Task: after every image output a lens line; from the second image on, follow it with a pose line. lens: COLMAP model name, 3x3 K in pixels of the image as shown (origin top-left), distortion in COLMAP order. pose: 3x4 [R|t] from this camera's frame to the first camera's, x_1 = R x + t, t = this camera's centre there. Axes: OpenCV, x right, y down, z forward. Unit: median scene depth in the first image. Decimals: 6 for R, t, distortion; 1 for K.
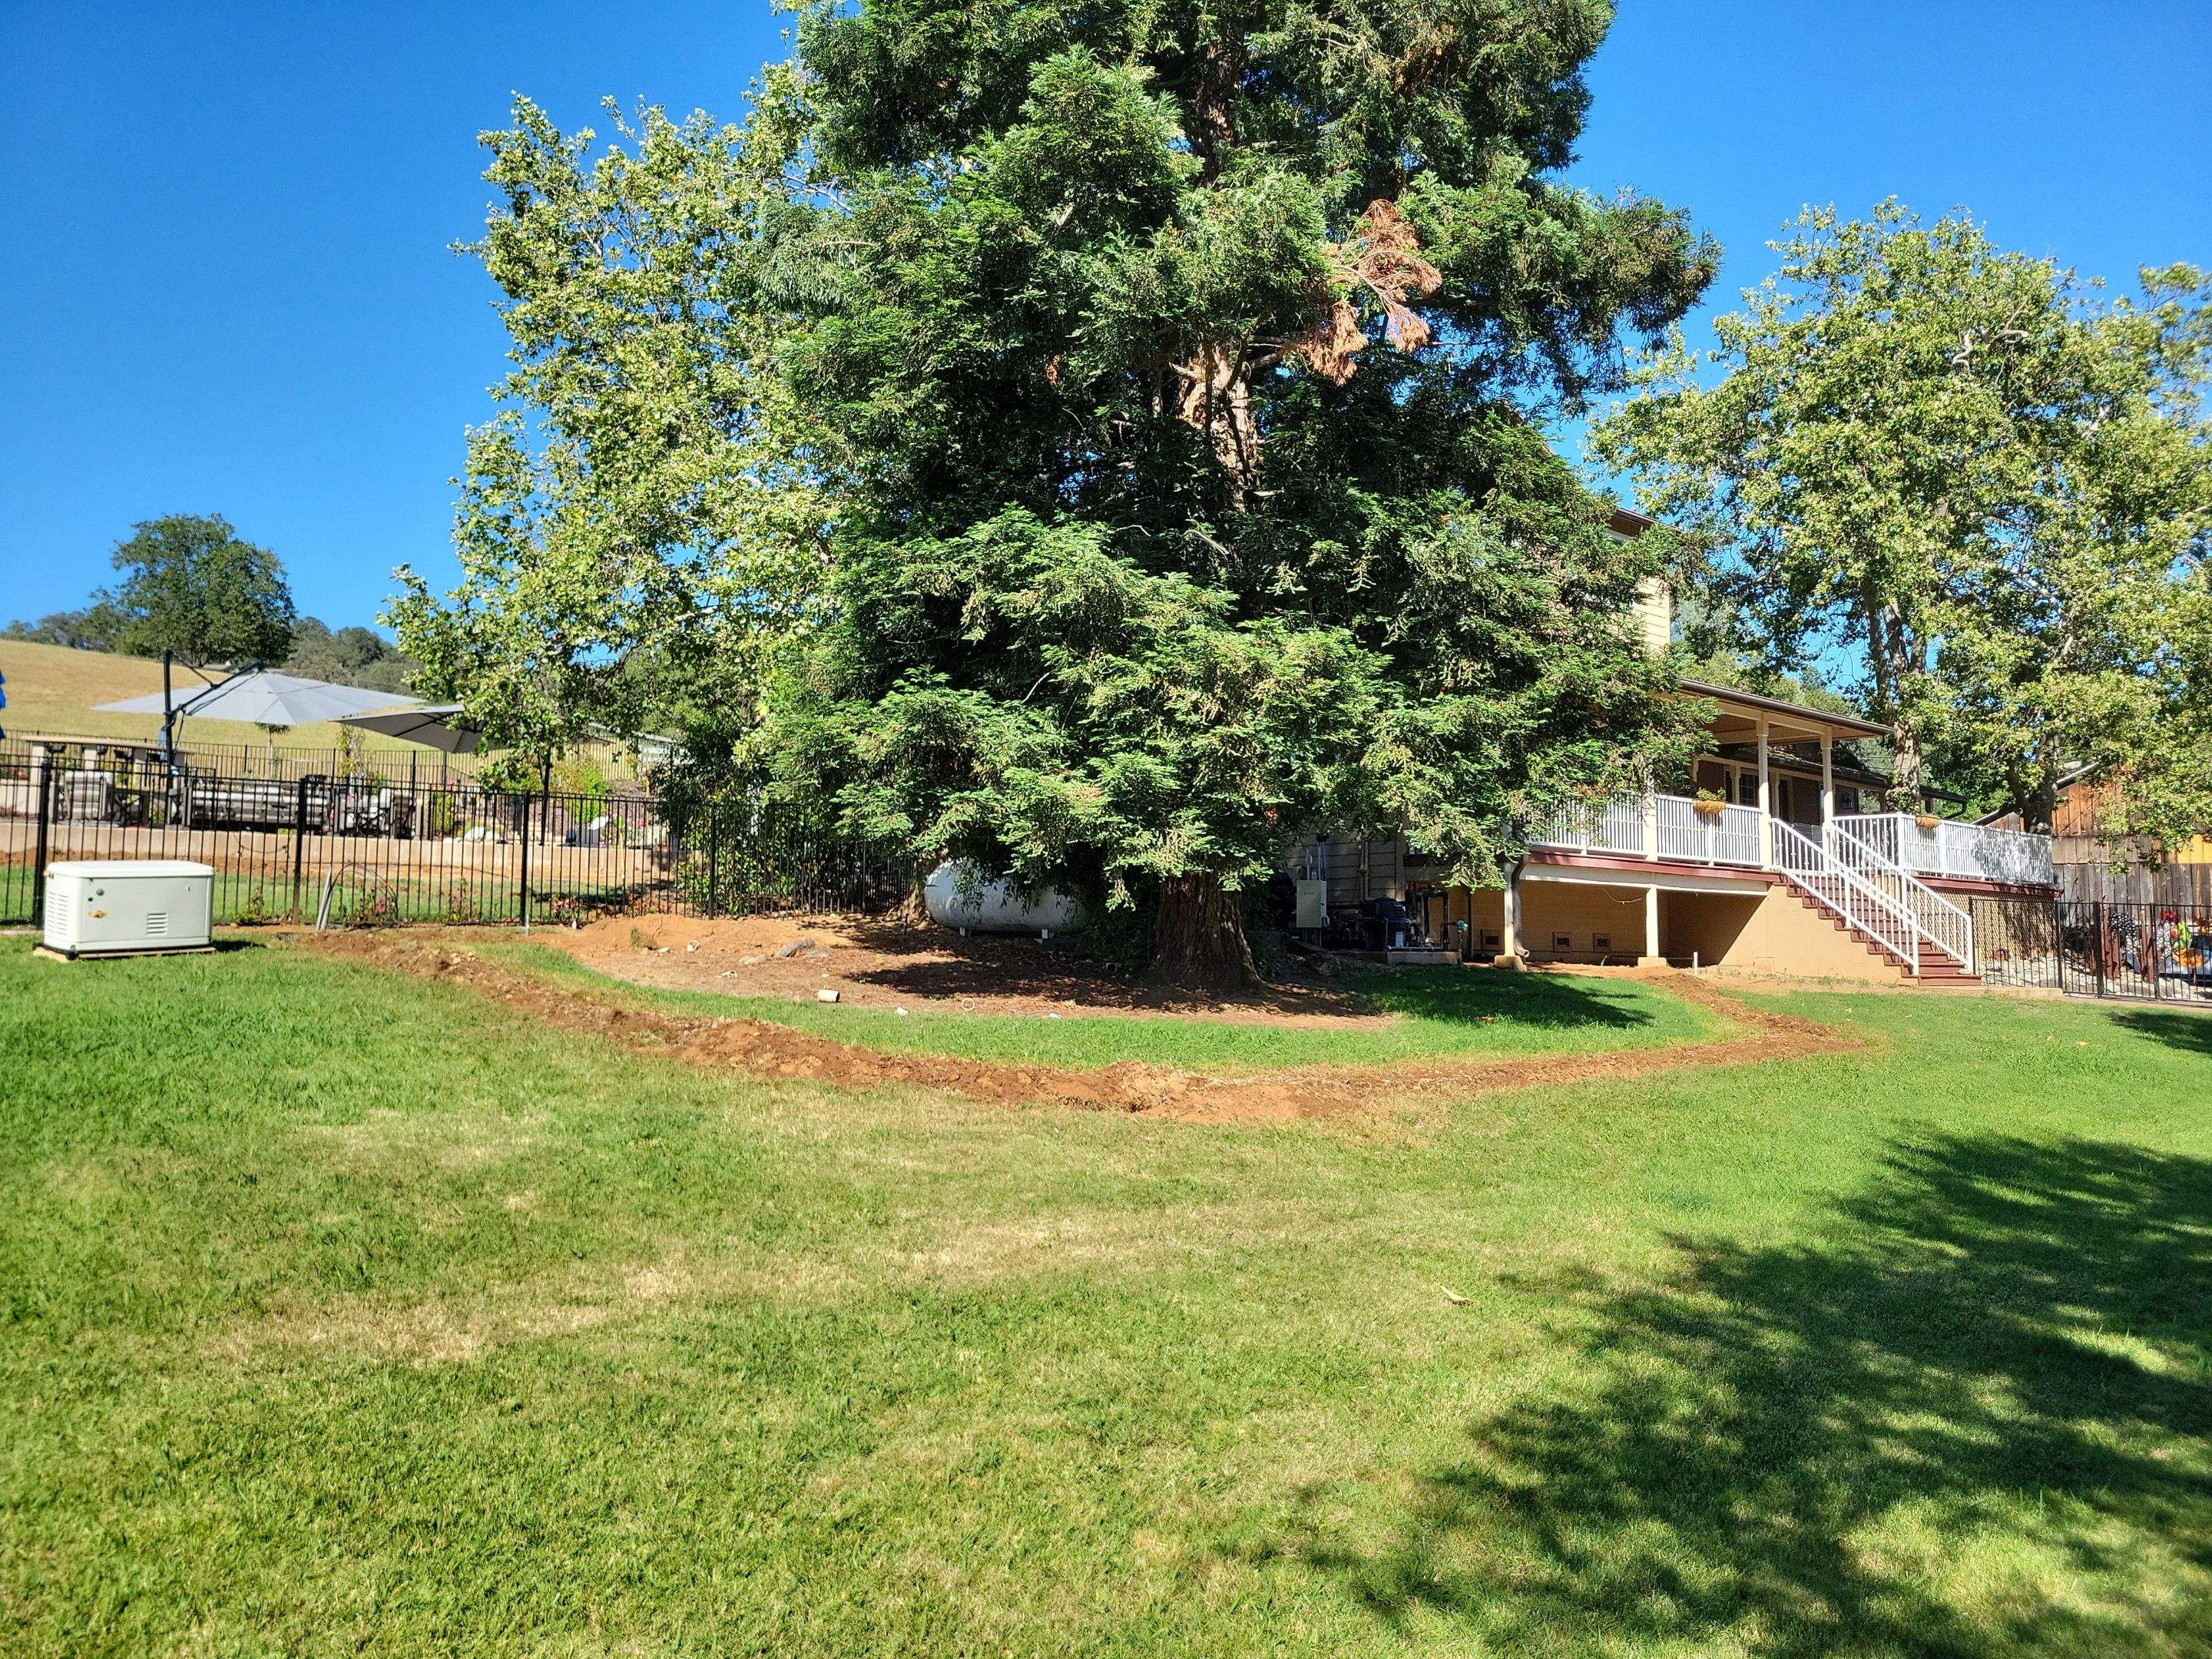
lens RADIAL K [[1724.0, 0, 1109.8], [0, 1724.0, 802.7], [0, 0, 1]] dist [0.031558, -0.006795]
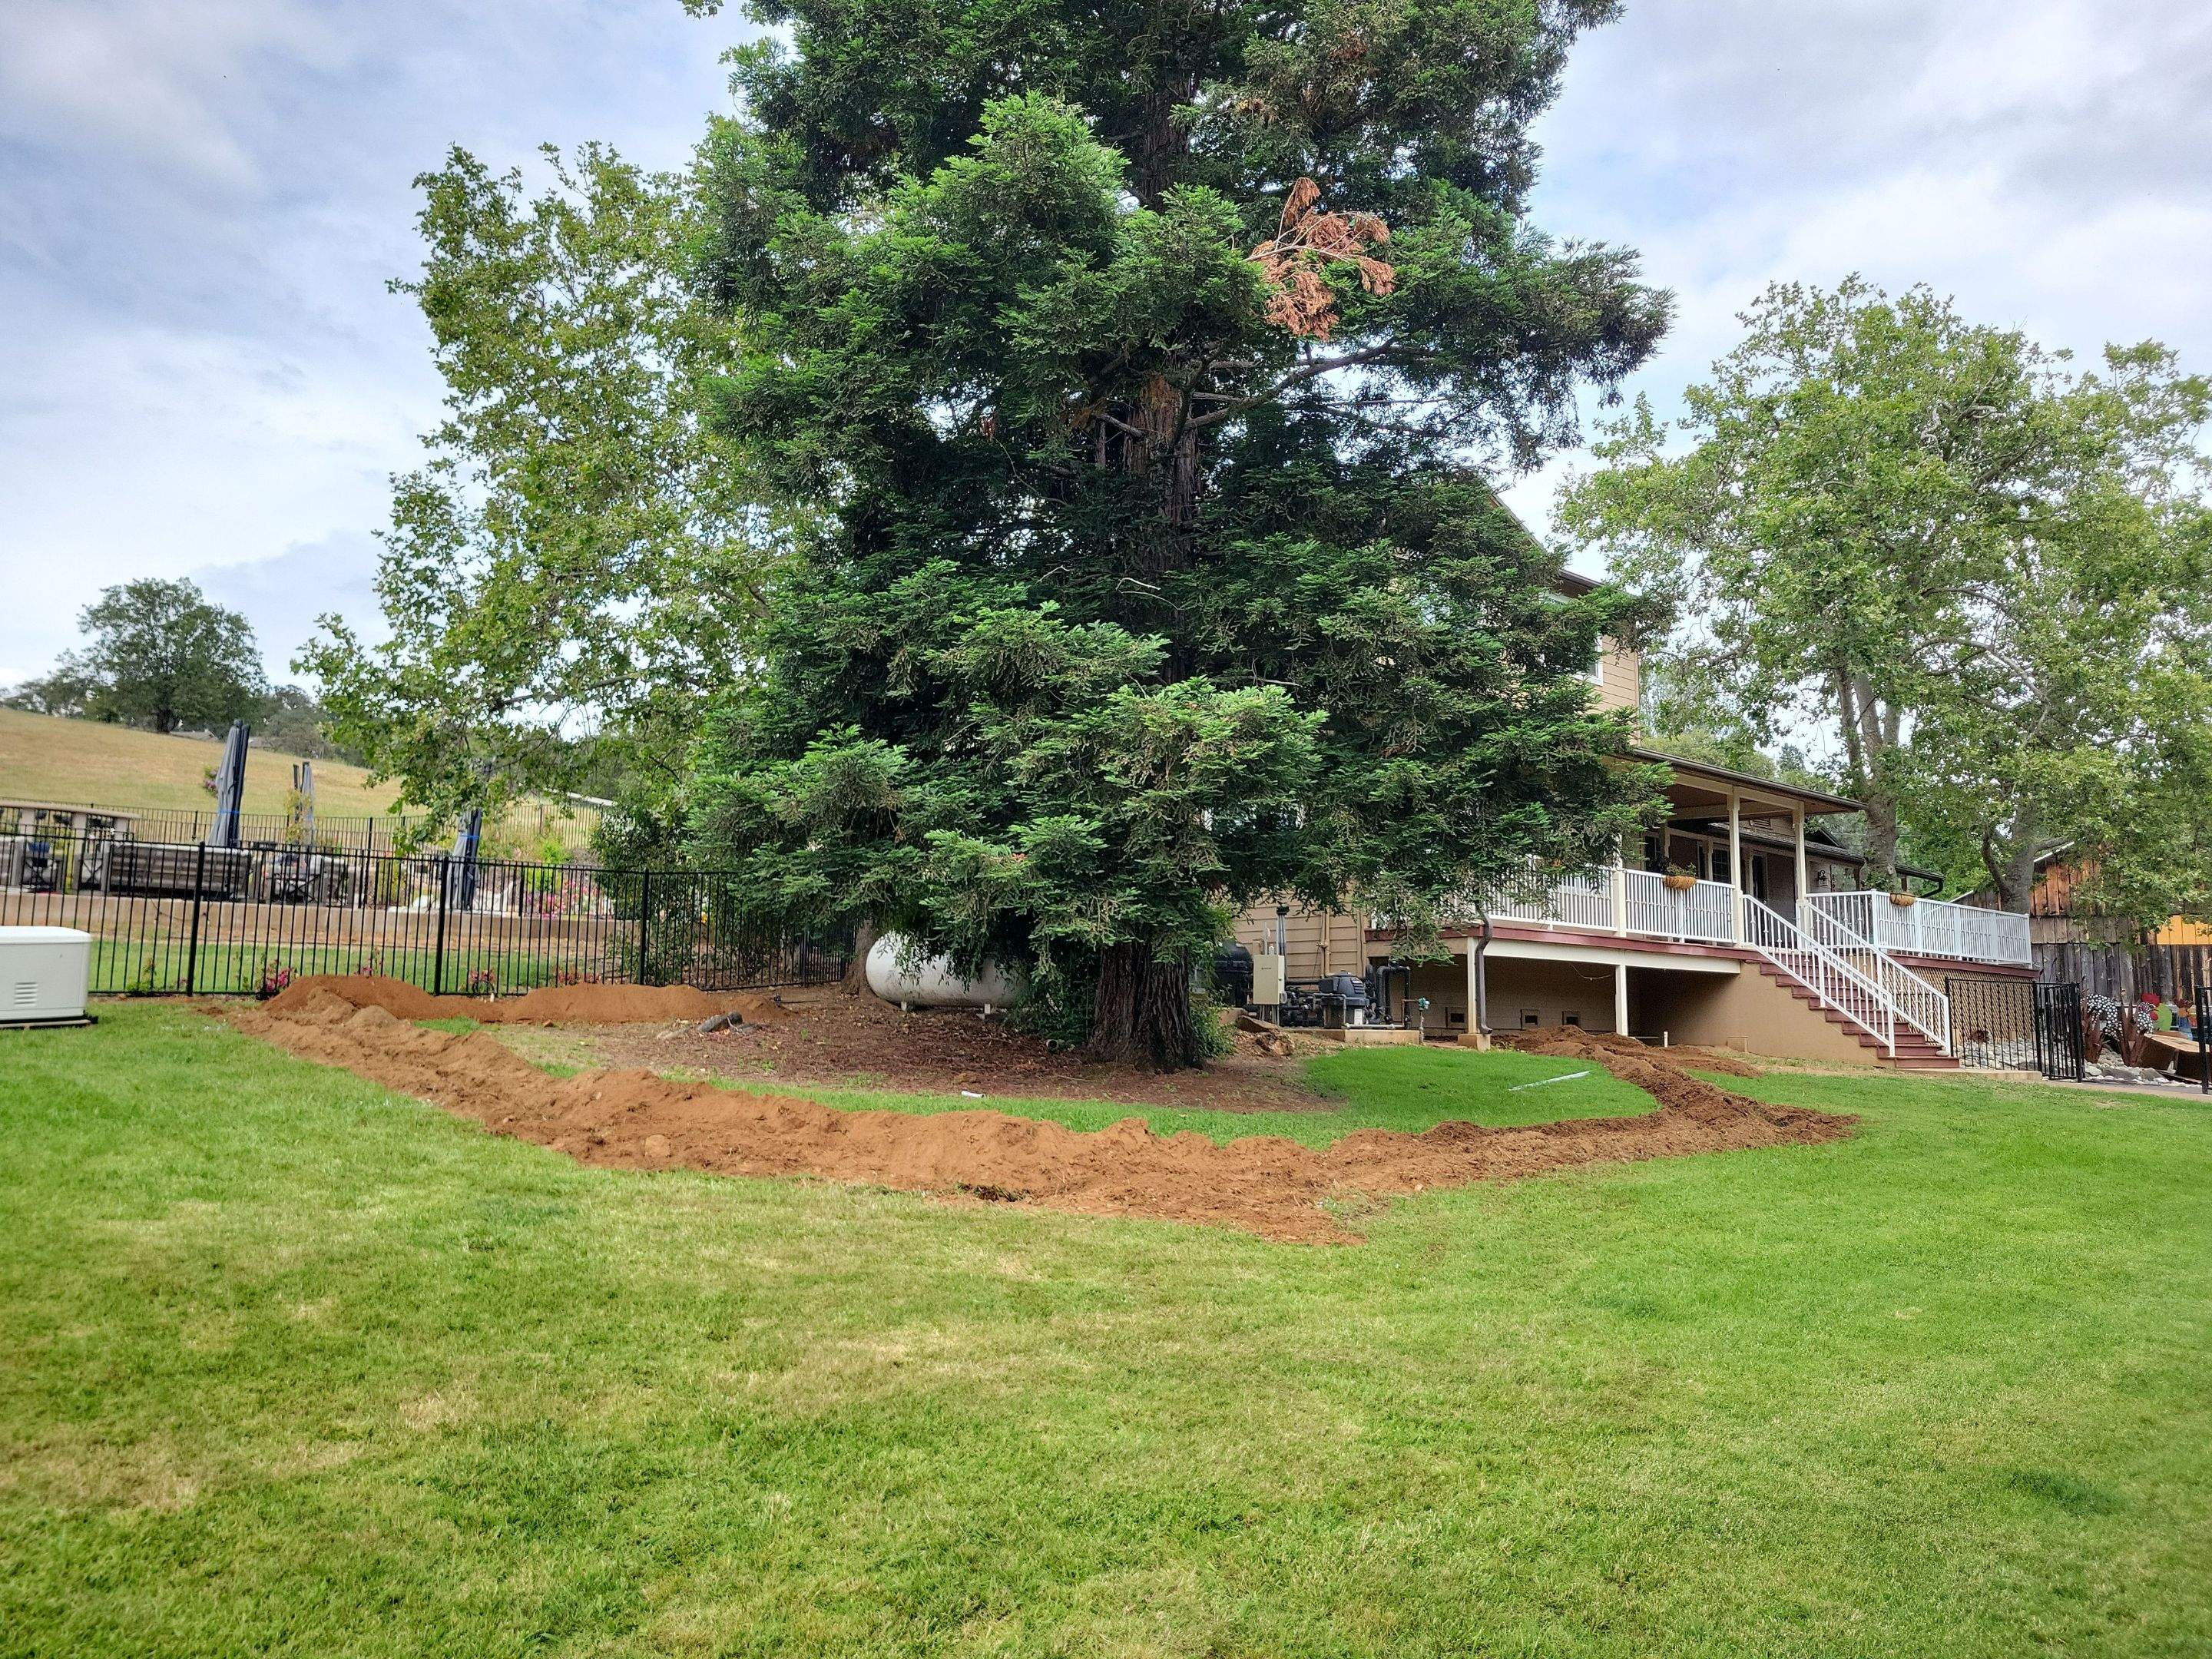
lens RADIAL K [[1724.0, 0, 1118.4], [0, 1724.0, 799.8], [0, 0, 1]] dist [0.031558, -0.006795]
pose [[0.999890, 0.007408, 0.012883, 0.029170], [-0.006826, 0.998979, -0.044662, 0.003111], [-0.013201, 0.044569, 0.998919, 0.046934]]
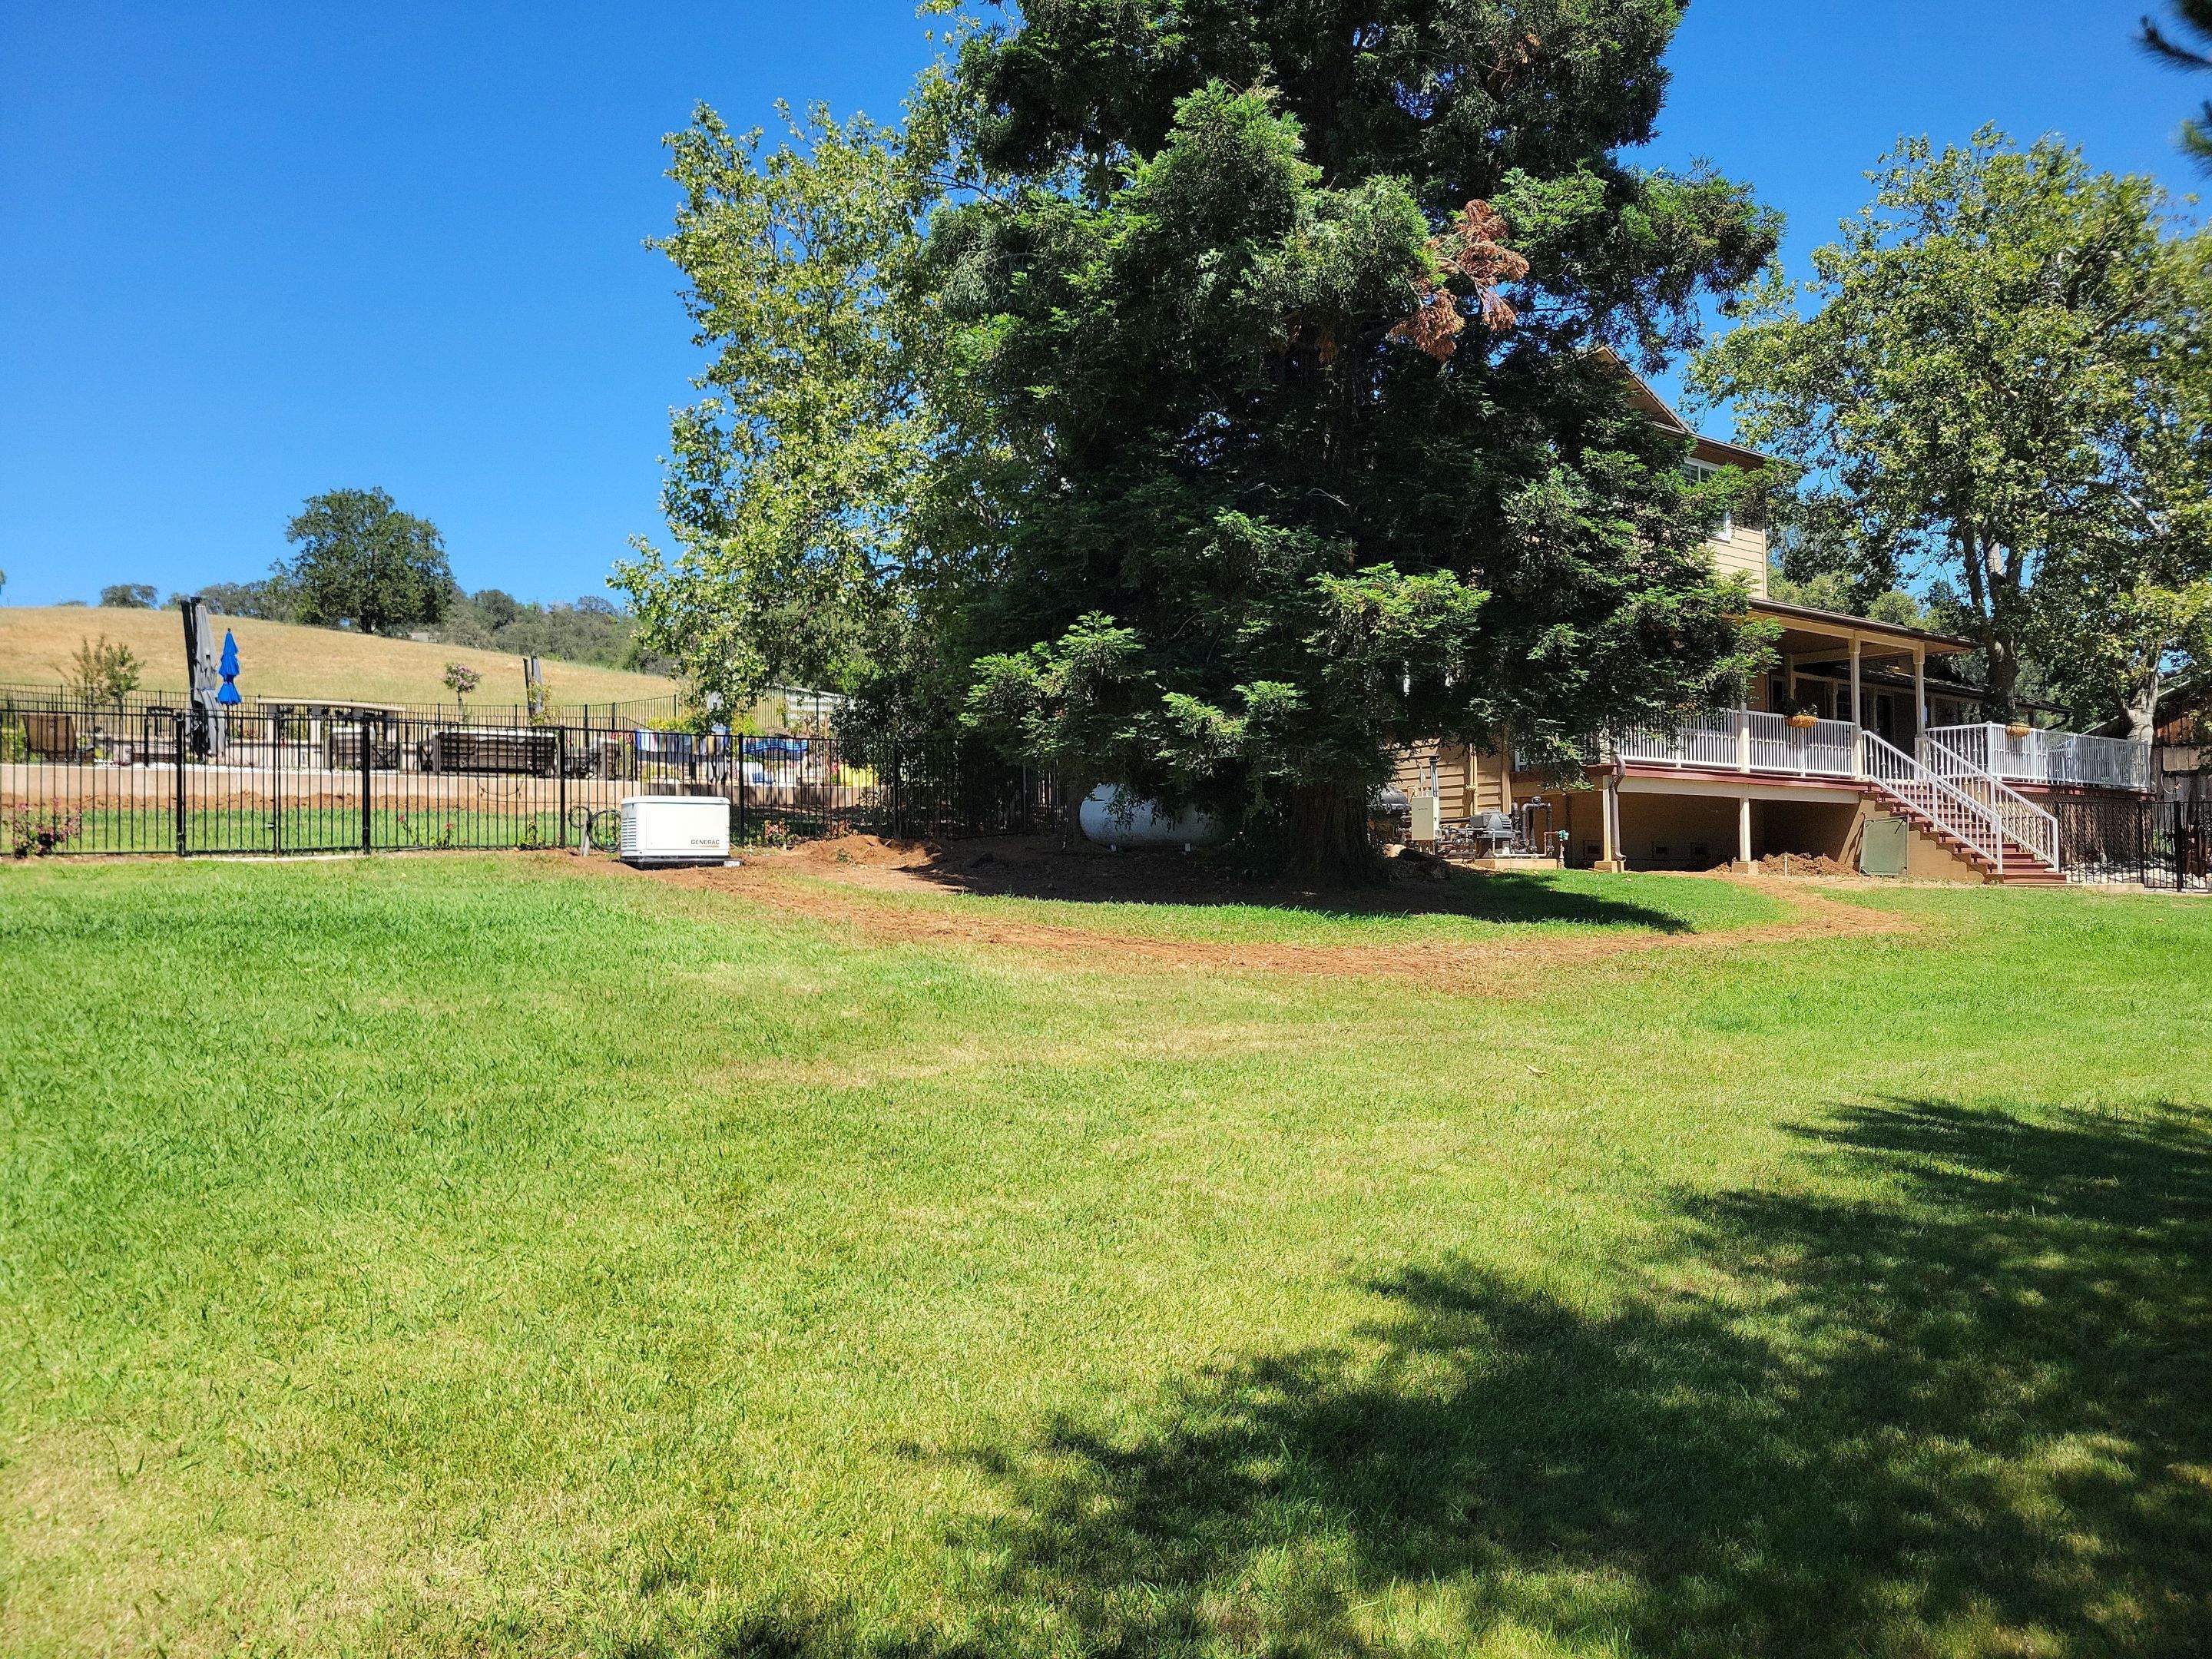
lens RADIAL K [[1724.0, 0, 1097.9], [0, 1724.0, 848.3], [0, 0, 1]] dist [0.031558, -0.006795]
pose [[0.997181, -0.021364, -0.071925, -0.018974], [0.025659, 0.997909, 0.059329, 0.009831], [0.070507, -0.061007, 0.995644, -0.169986]]
